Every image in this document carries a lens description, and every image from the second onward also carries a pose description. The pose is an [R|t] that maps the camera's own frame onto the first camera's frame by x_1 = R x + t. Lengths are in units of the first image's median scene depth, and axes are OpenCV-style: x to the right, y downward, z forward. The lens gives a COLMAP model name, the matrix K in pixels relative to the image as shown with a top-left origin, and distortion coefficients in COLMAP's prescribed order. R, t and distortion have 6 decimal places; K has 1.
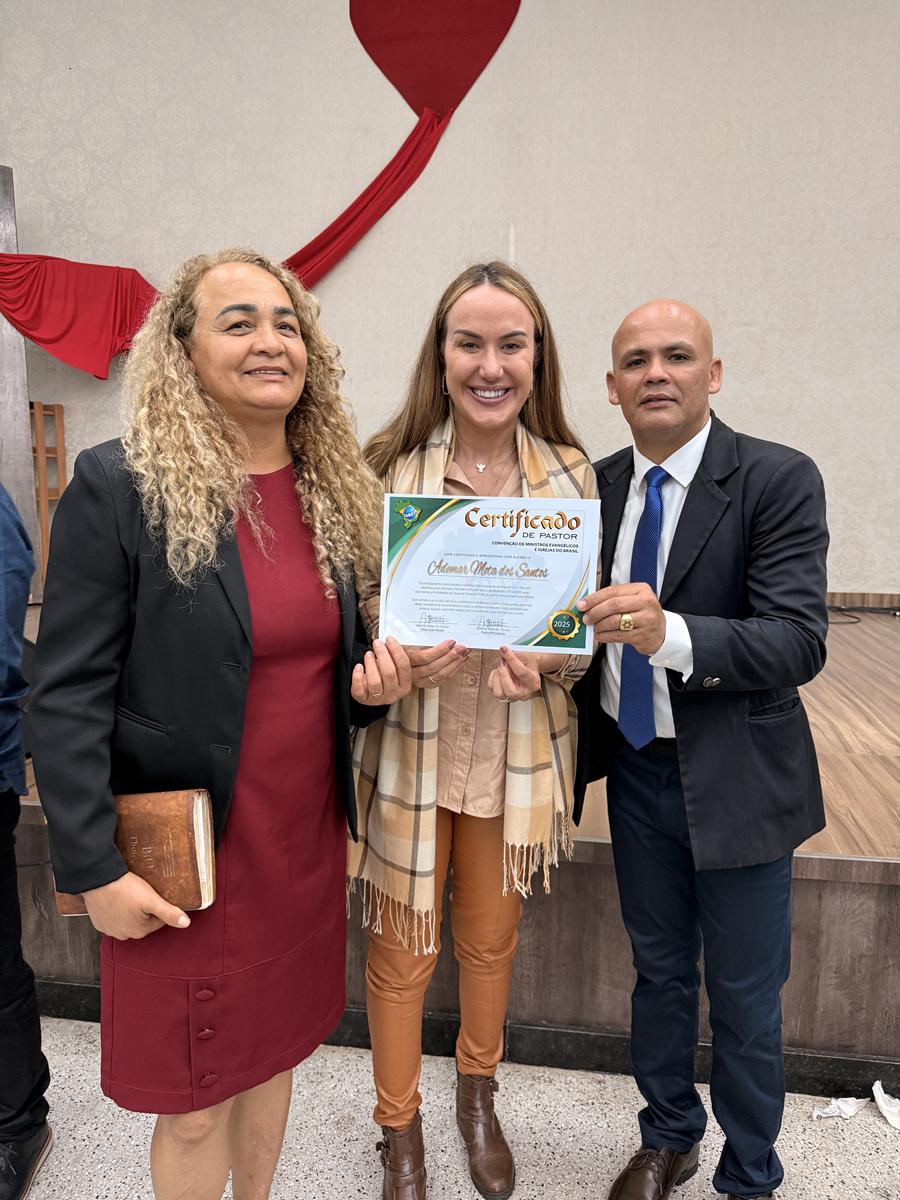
lens RADIAL K [[858.1, 0, 575.7], [0, 858.1, 581.6], [0, 0, 1]] dist [0.000211, 0.001059]
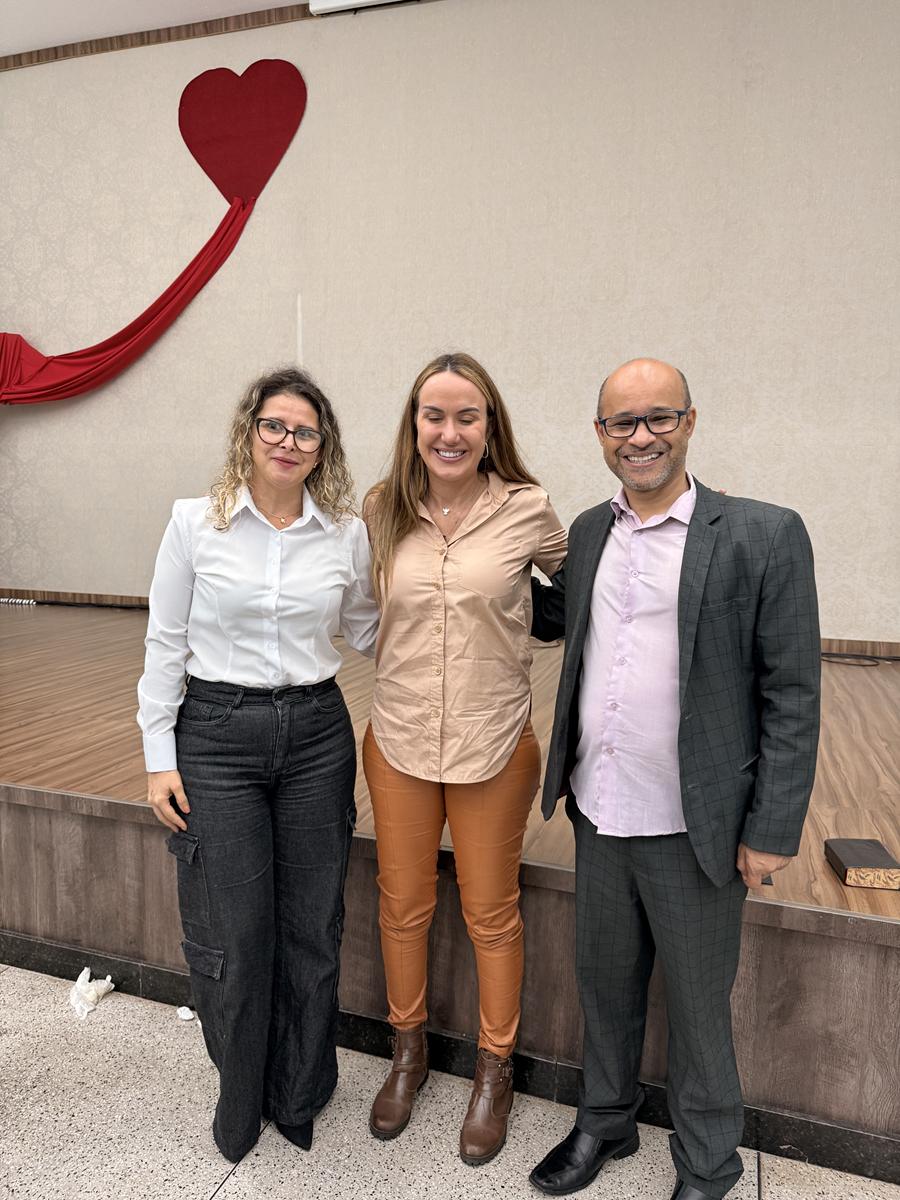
lens RADIAL K [[824.2, 0, 452.1], [0, 824.2, 594.1], [0, 0, 1]] dist [0.000796, -0.005008]
pose [[0.987236, 0.037848, -0.154701, 0.340686], [-0.042118, 0.998814, -0.024414, 0.006471], [0.153593, 0.030618, 0.987660, -0.054585]]
